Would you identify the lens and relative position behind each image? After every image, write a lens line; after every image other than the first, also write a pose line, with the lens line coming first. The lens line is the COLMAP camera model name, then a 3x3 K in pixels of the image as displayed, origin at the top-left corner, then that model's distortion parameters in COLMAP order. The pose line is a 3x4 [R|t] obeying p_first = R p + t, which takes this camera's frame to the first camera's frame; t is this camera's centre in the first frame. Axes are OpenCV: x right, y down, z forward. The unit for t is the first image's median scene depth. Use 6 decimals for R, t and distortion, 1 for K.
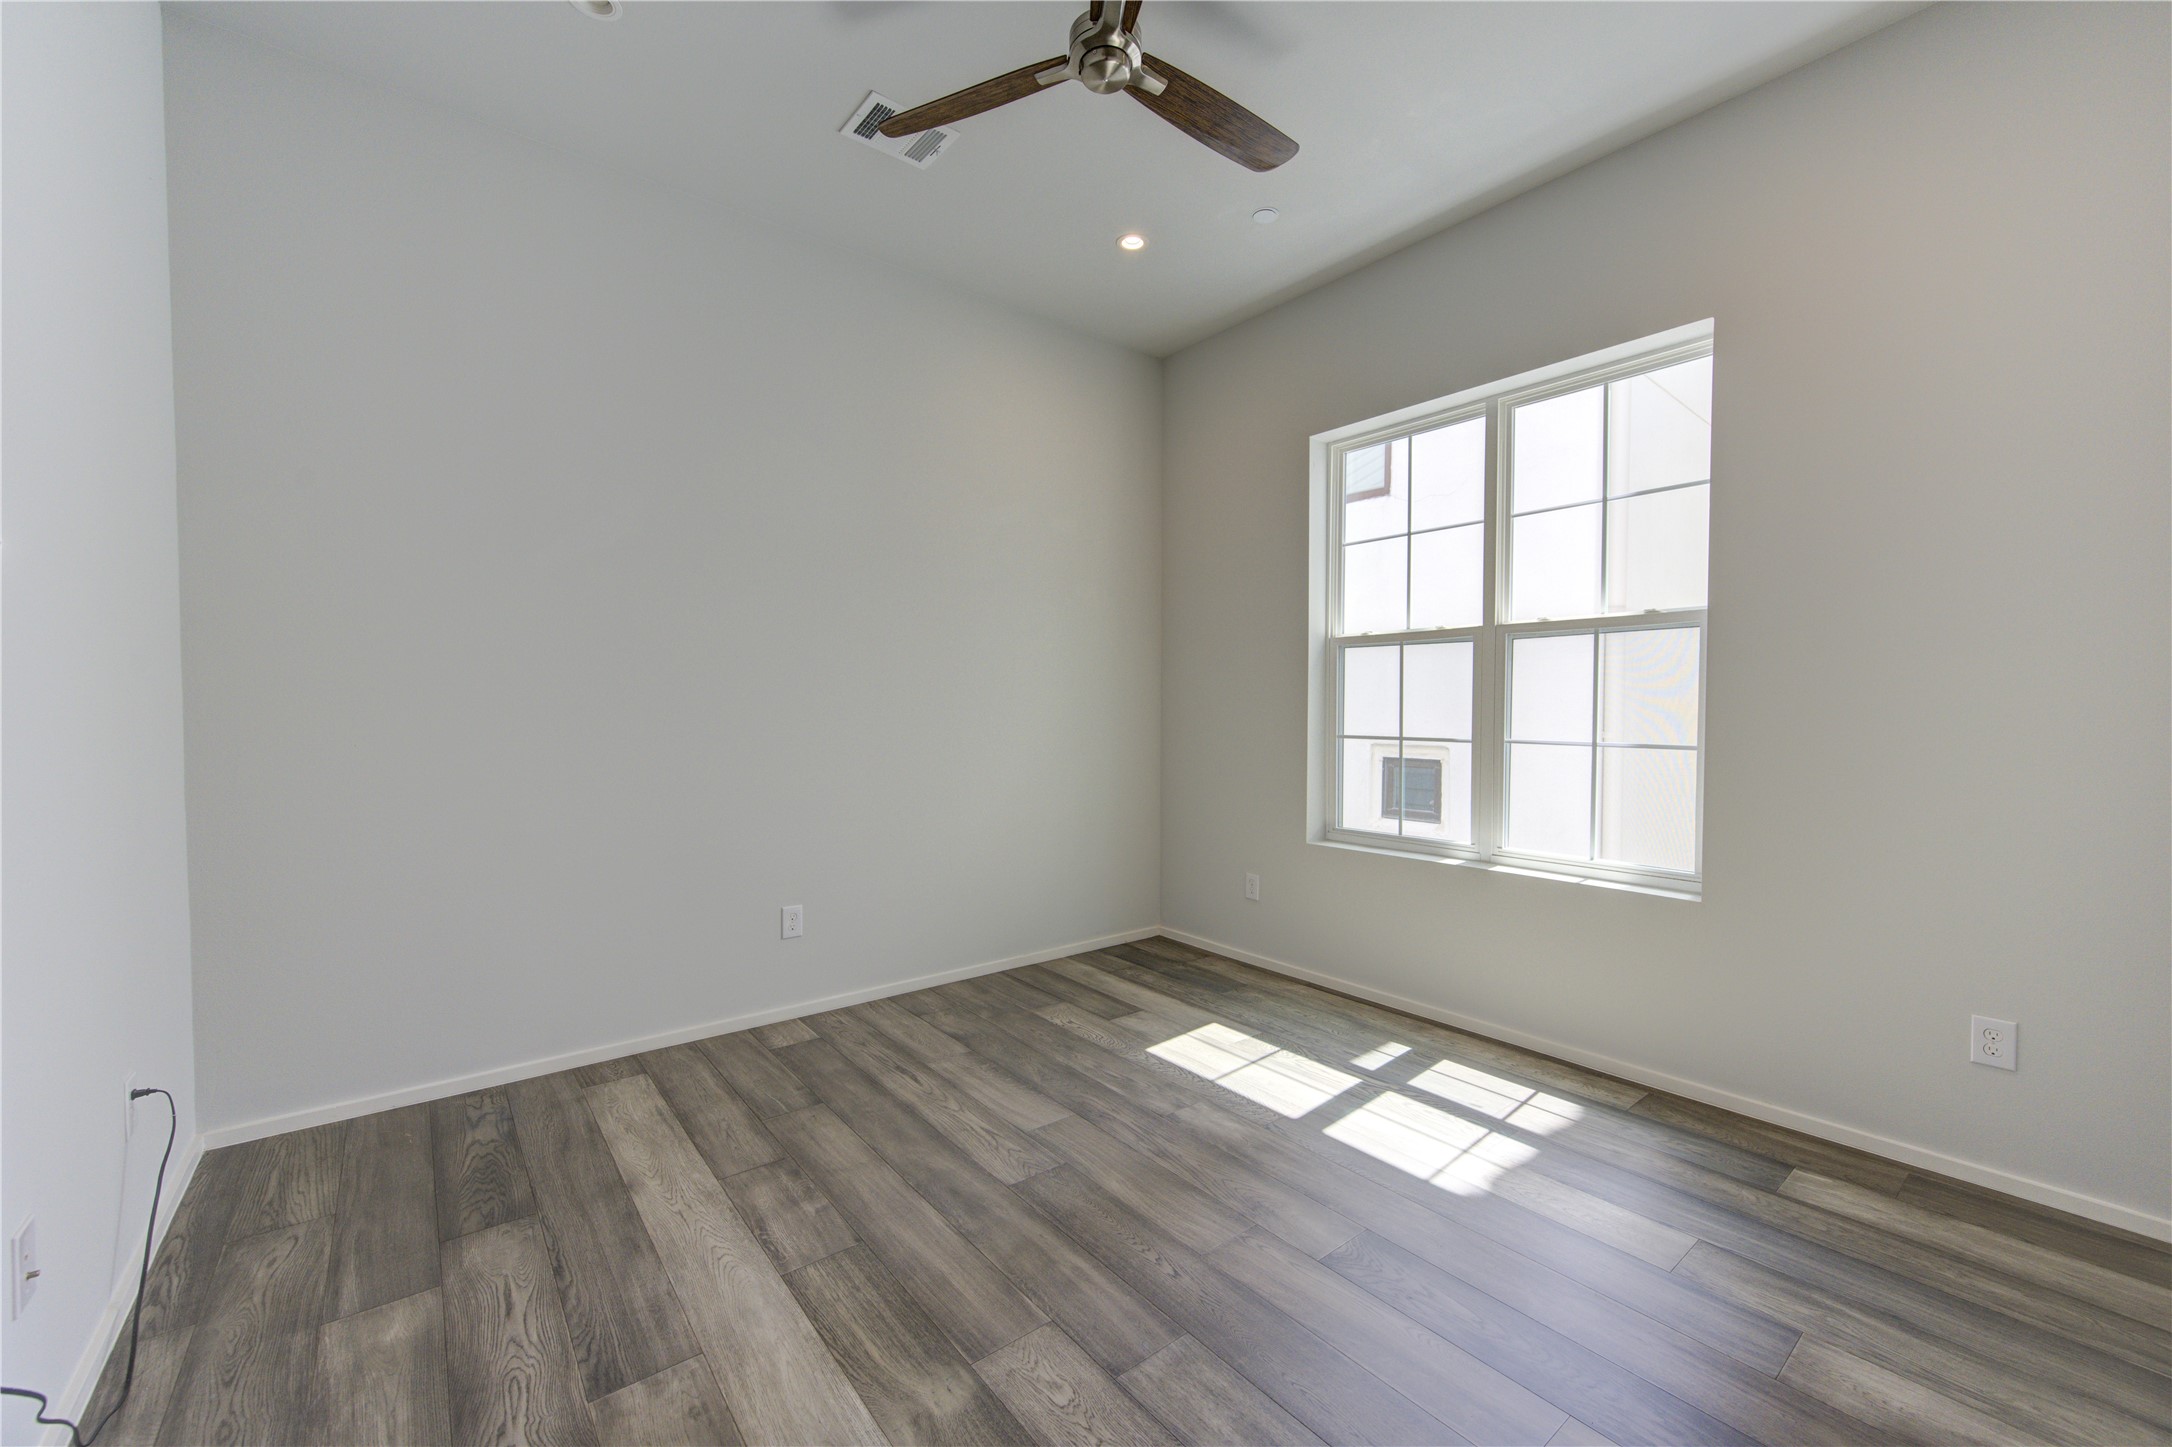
lens RADIAL K [[845.3, 0, 1086.0], [0, 845.3, 723.5], [0, 0, 1]] dist [0.002313, -0.000311]
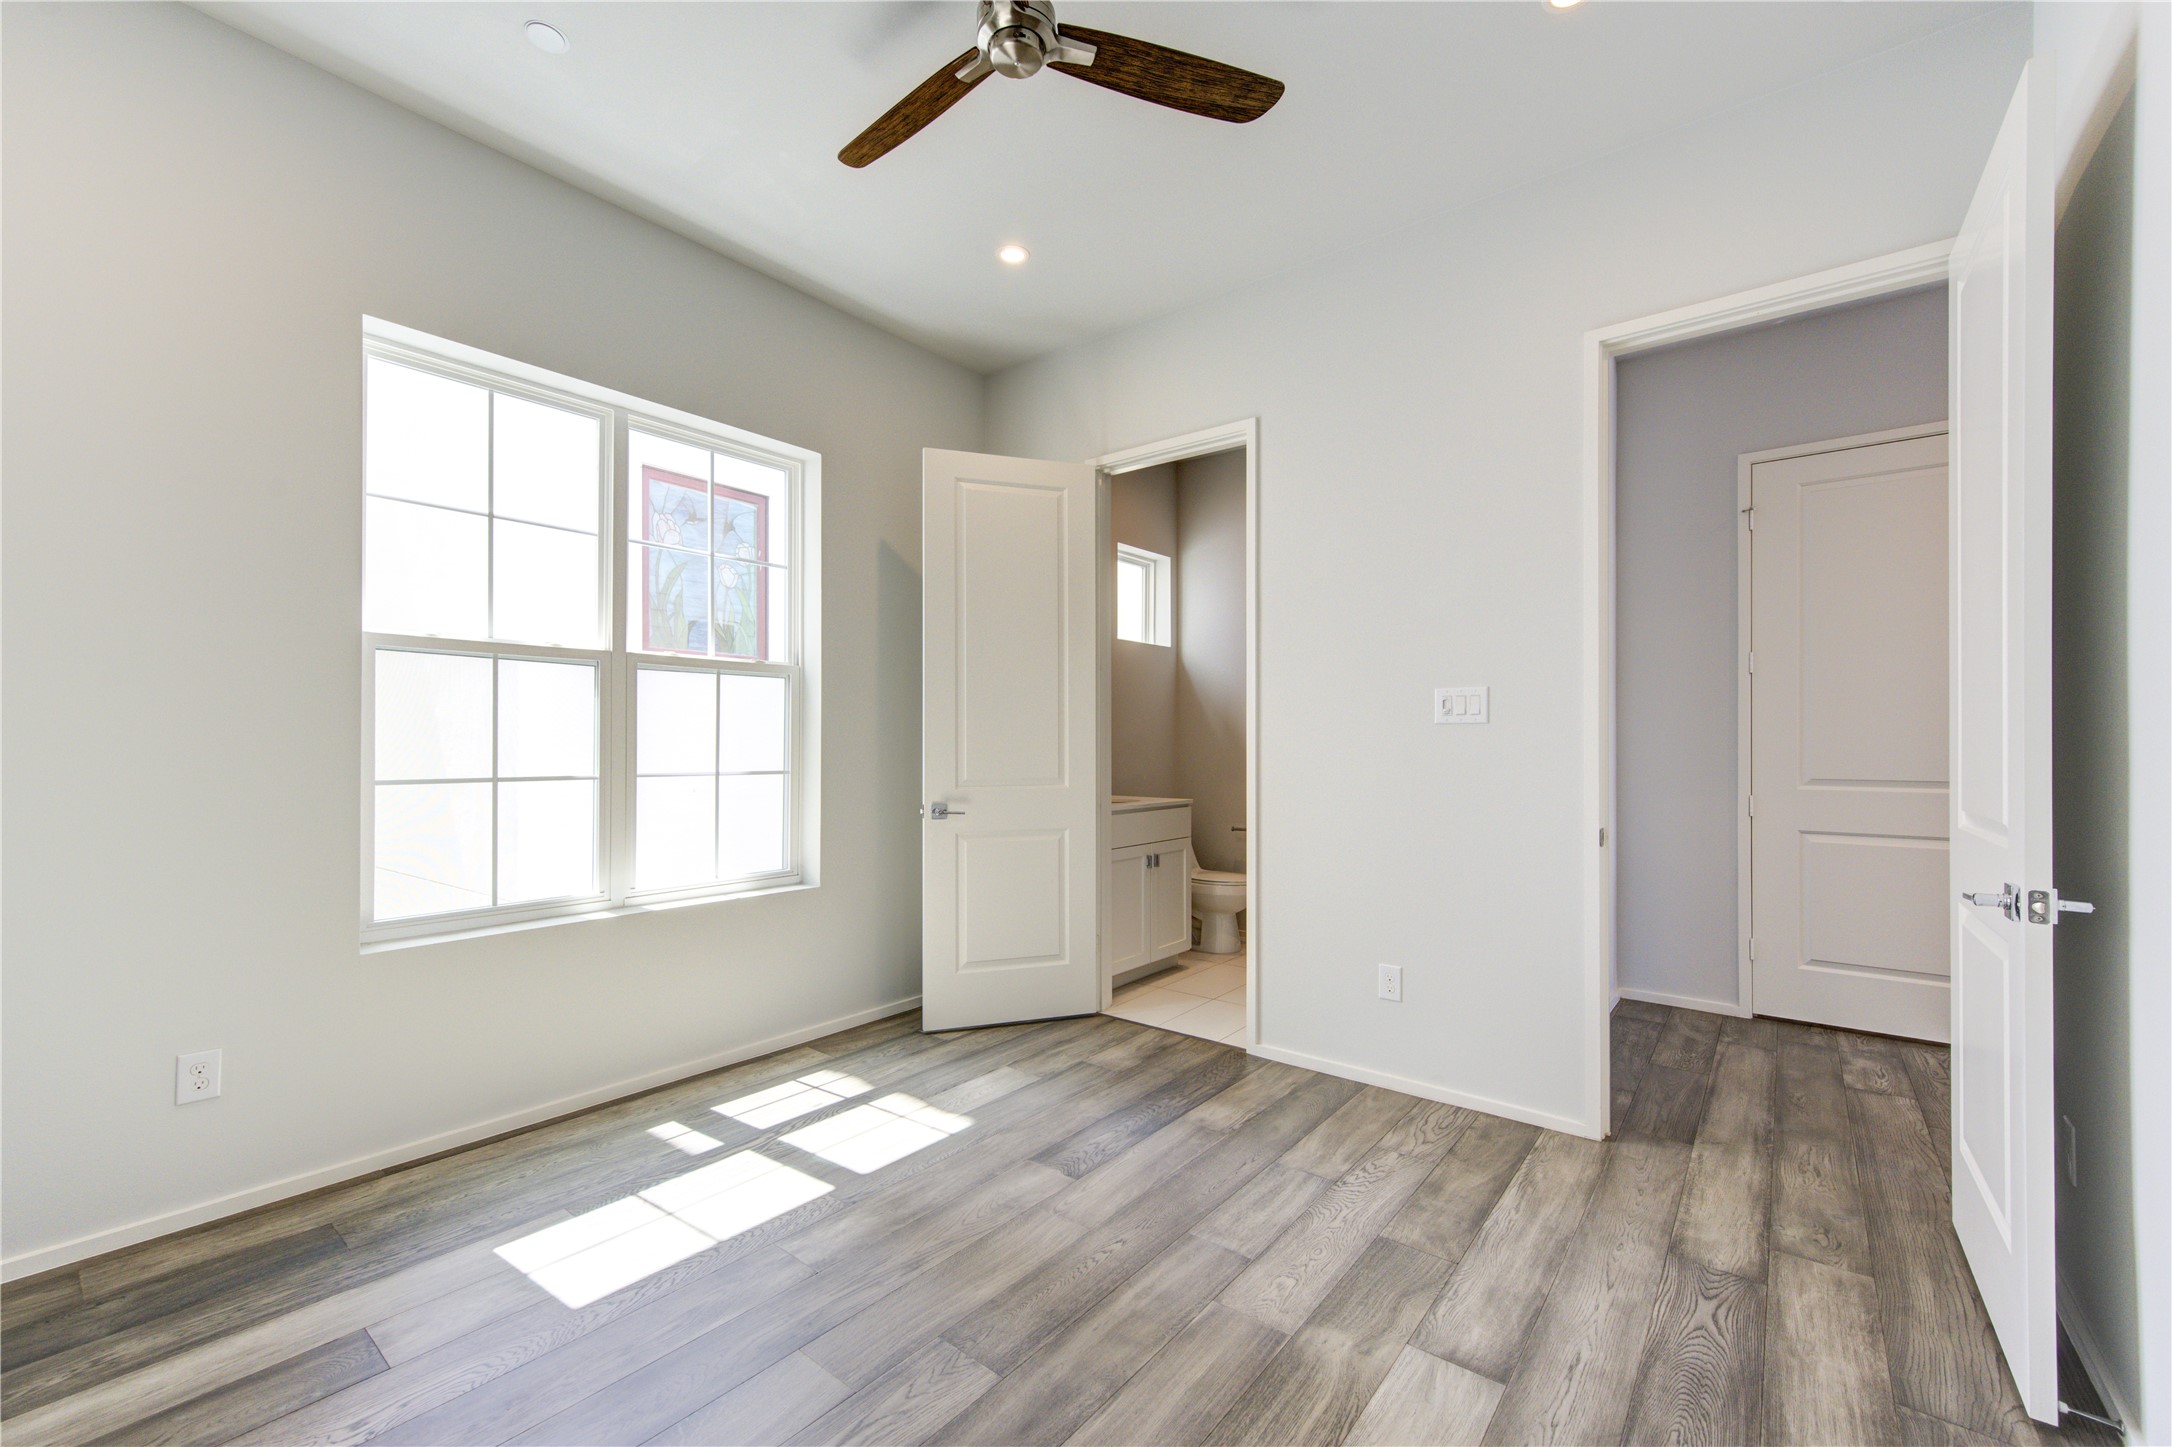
lens RADIAL K [[889.7, 0, 1072.6], [0, 889.7, 735.7], [0, 0, 1]] dist [0.011023, -0.000057]
pose [[-0.210358, 0.002548, 0.977621, -0.754608], [0.012044, 0.999927, -0.000015, -0.023002], [-0.977550, 0.011771, -0.210374, 0.932655]]
